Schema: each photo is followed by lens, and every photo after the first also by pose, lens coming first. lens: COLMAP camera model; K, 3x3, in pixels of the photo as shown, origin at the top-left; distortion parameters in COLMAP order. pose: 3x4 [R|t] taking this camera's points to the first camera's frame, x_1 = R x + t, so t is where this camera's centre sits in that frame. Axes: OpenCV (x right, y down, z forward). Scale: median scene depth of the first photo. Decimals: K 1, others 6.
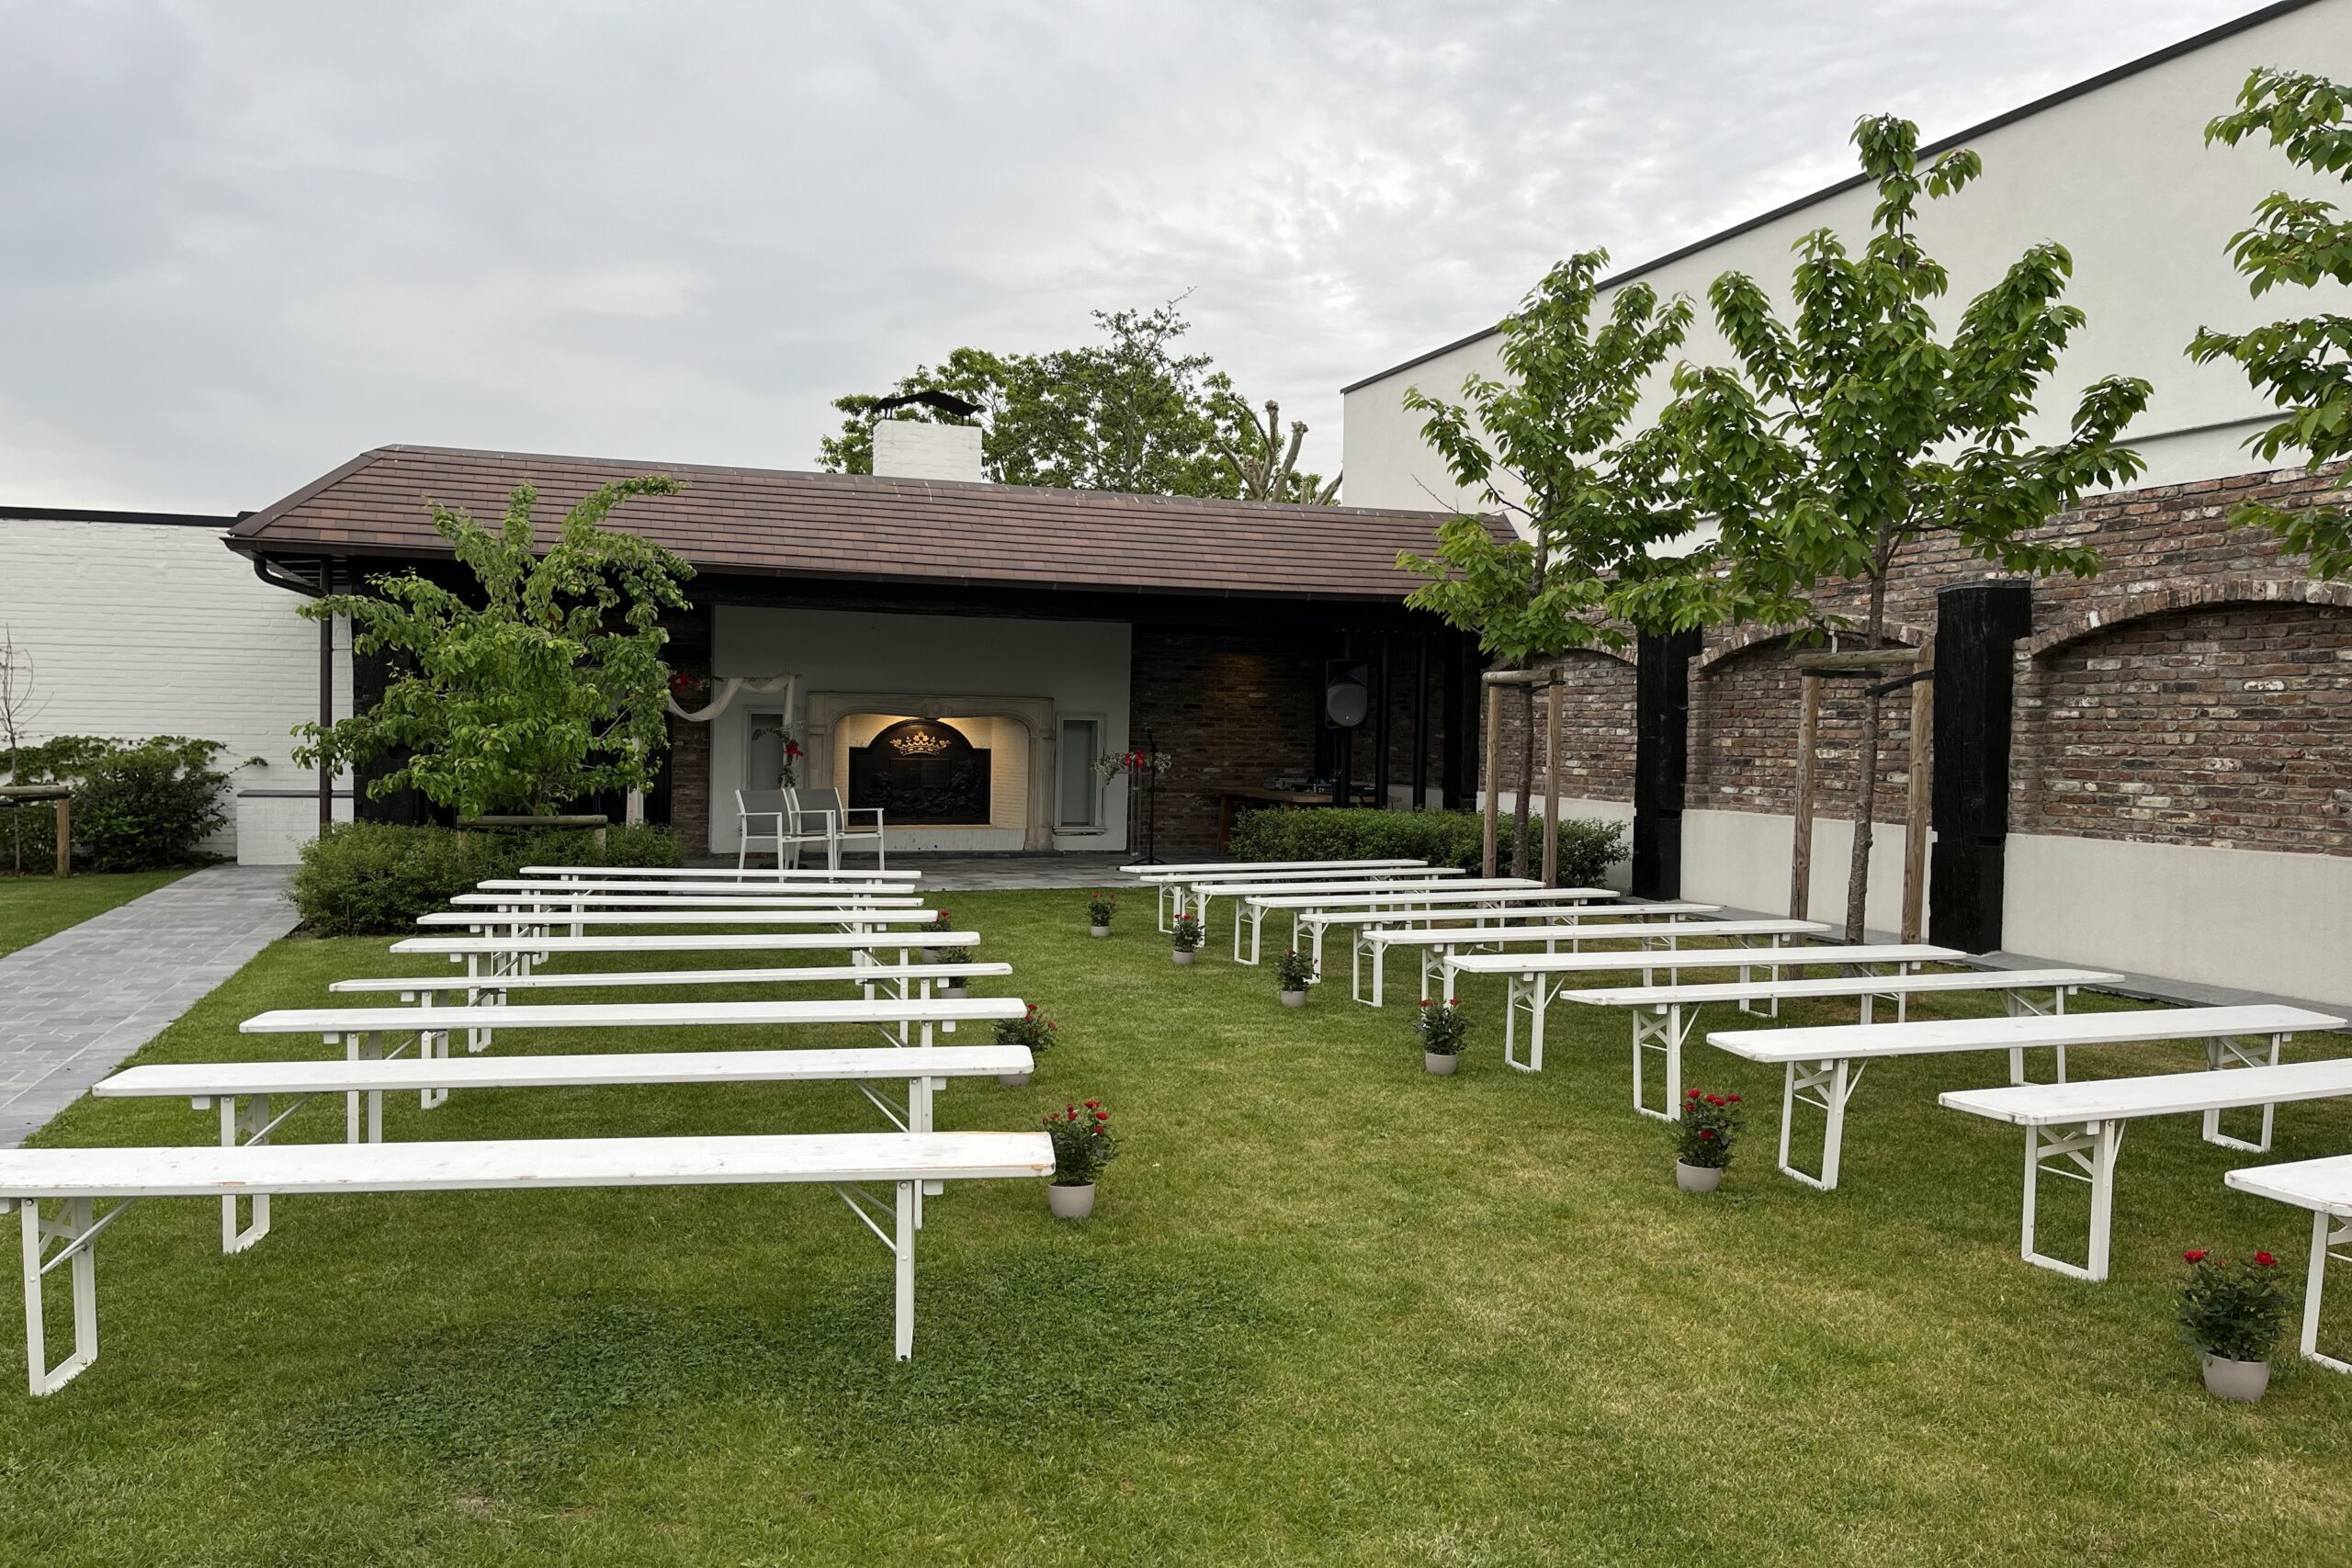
lens RADIAL K [[1692.1, 0, 1176.0], [0, 1692.1, 784.0], [0, 0, 1]] dist [0.000850, 0.000628]
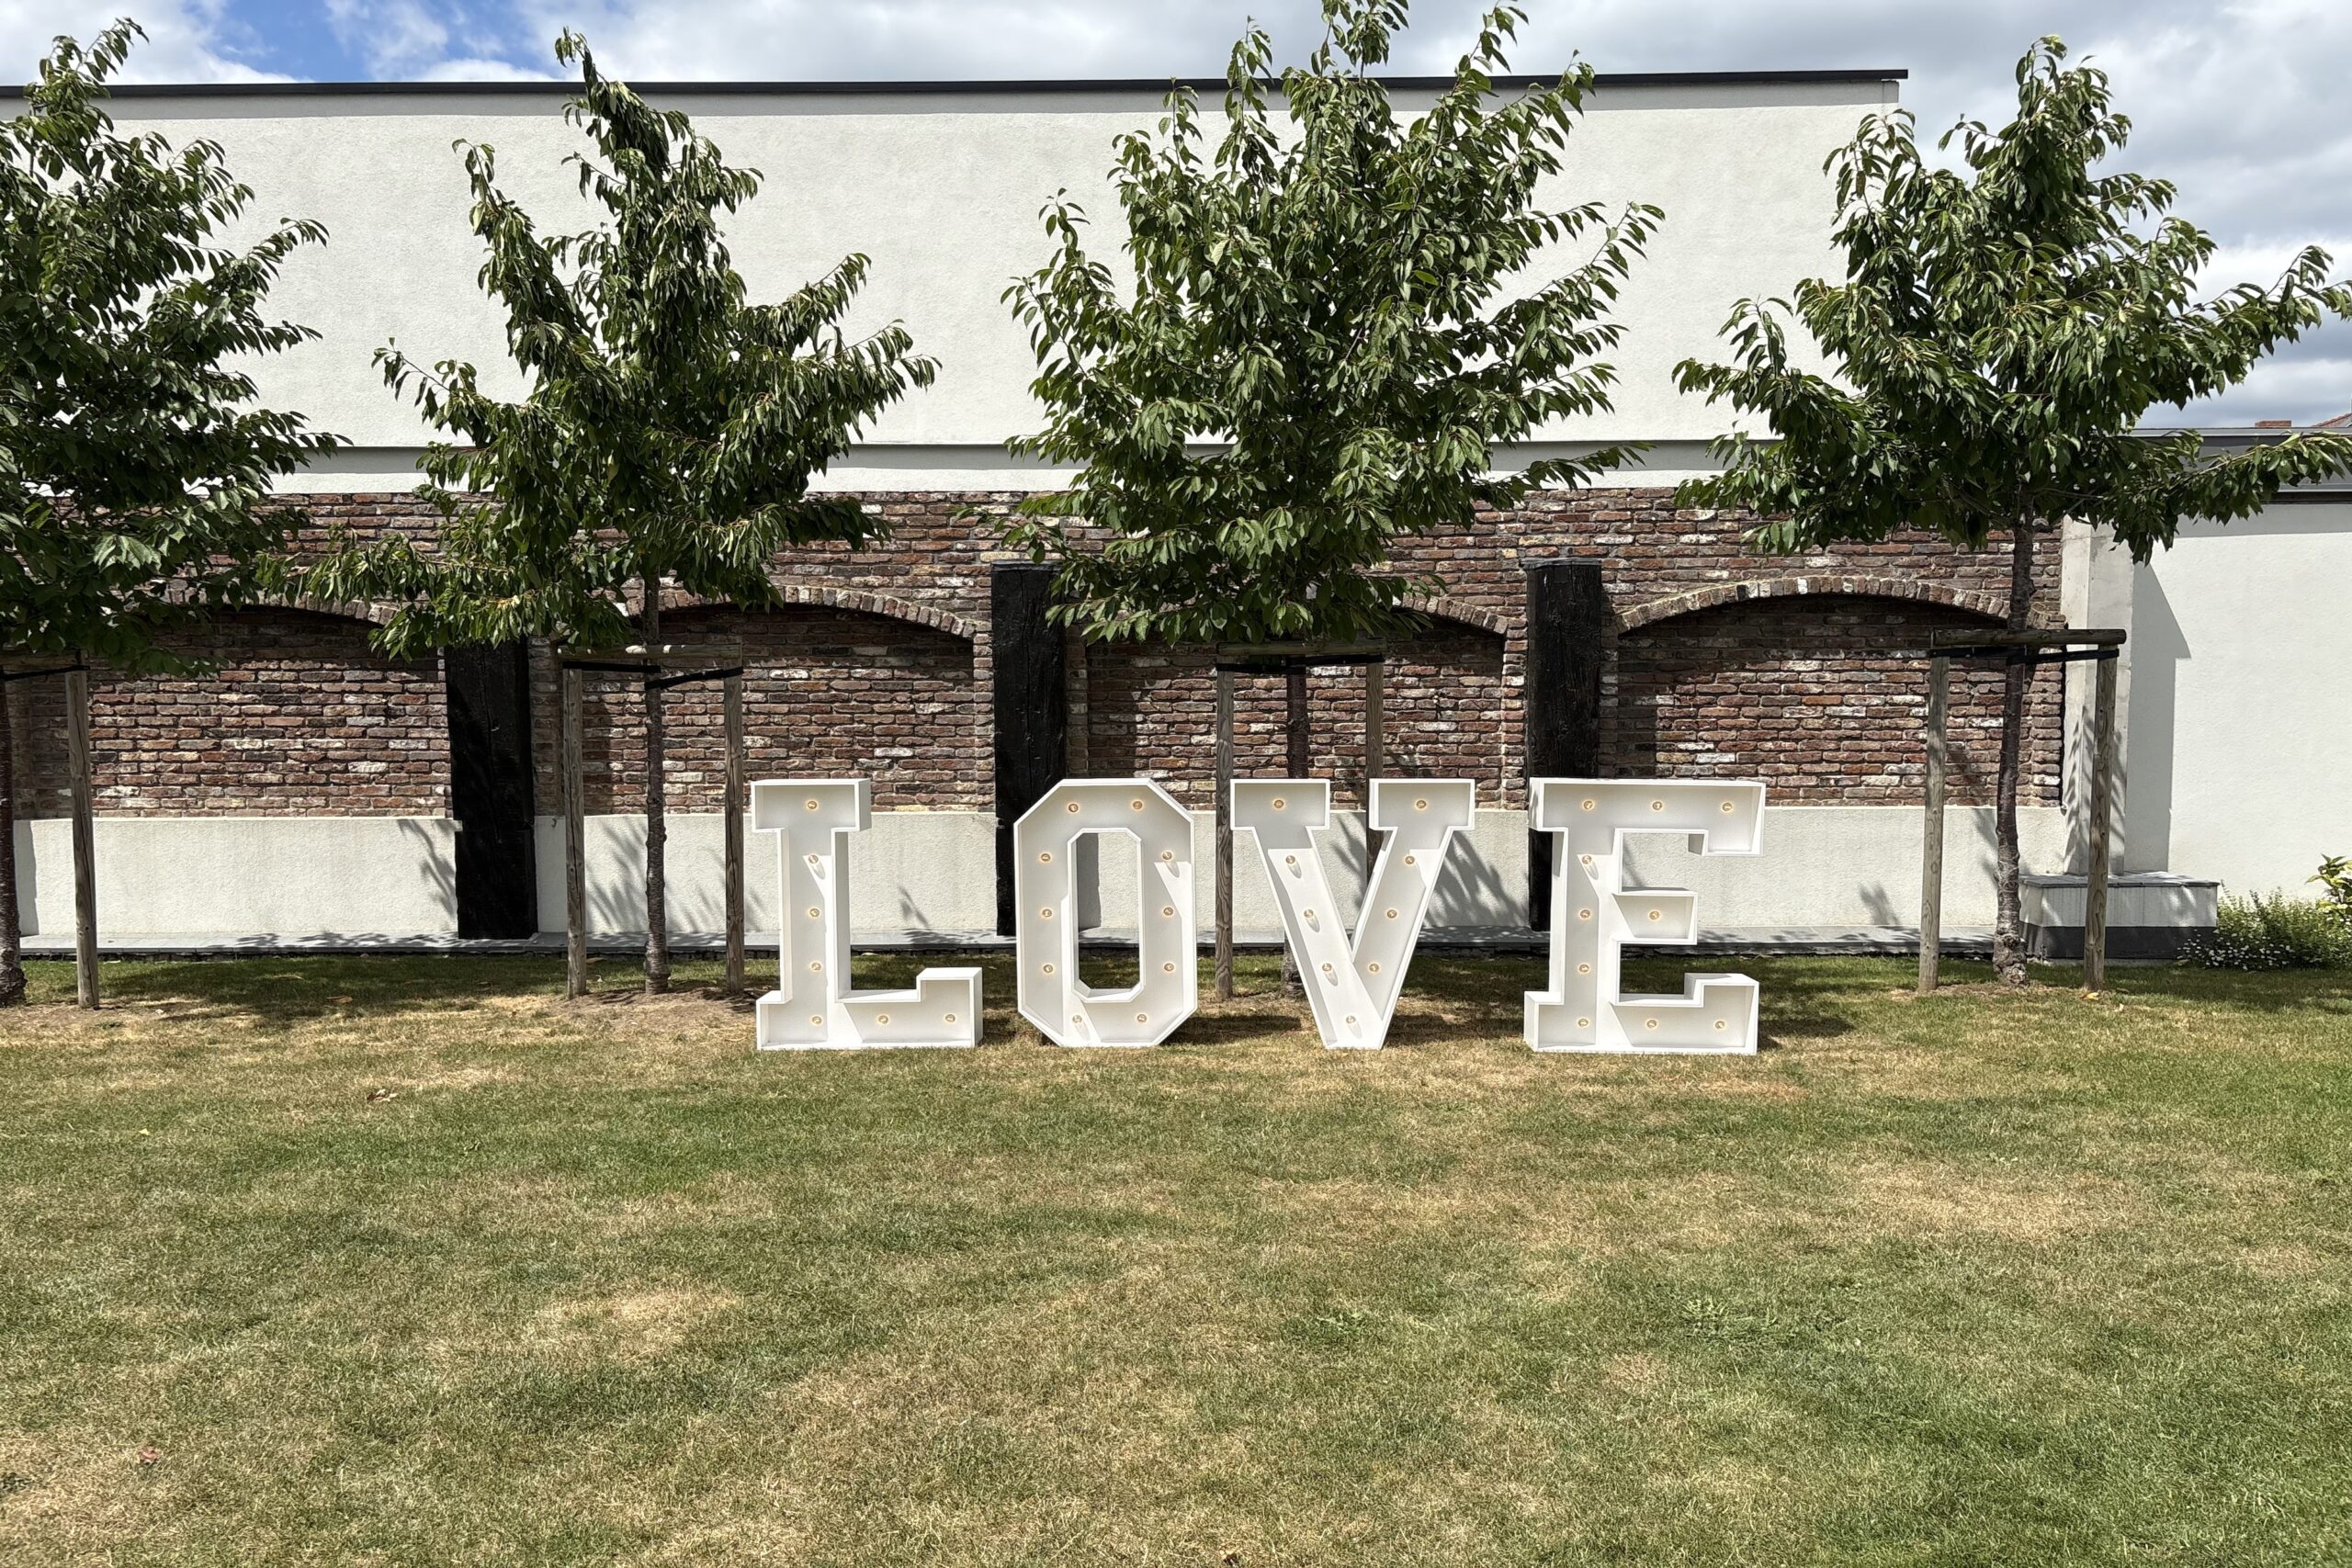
lens RADIAL K [[1753.3, 0, 1176.0], [0, 1753.3, 784.0], [0, 0, 1]] dist [-0.007749, -0.007085]
pose [[0.359860, -0.062111, 0.930936, -0.398480], [0.040719, 0.997877, 0.050837, -0.032212], [-0.932117, 0.019612, 0.361625, 0.299169]]
